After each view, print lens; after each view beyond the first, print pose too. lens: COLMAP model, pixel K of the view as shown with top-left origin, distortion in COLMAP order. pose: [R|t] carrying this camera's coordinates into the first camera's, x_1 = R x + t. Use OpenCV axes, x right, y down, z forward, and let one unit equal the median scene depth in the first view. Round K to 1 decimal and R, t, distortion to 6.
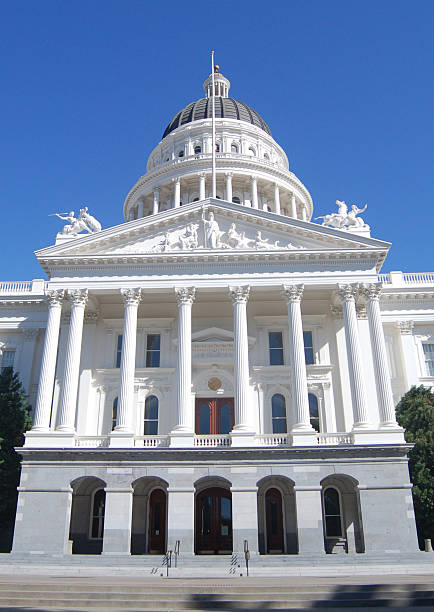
lens RADIAL K [[632.1, 0, 209.2], [0, 632.1, 254.0], [0, 0, 1]] dist [-0.178449, 0.208836]
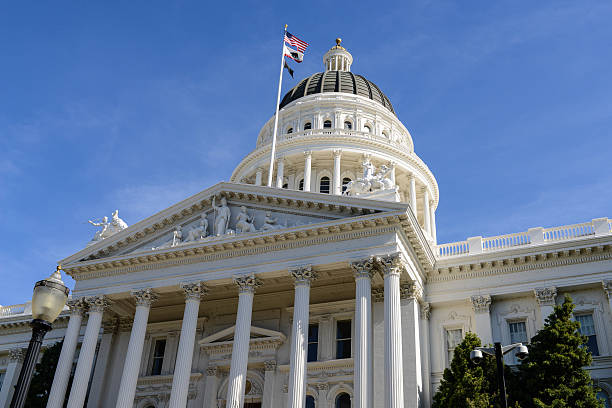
lens RADIAL K [[653.9, 0, 326.0], [0, 653.9, 216.9], [0, 0, 1]] dist [-0.014687, -0.001768]
pose [[0.948541, -0.131472, -0.288073, 0.402443], [0.115060, 0.990654, -0.073258, 0.046963], [0.295012, 0.036343, 0.954802, 0.140138]]
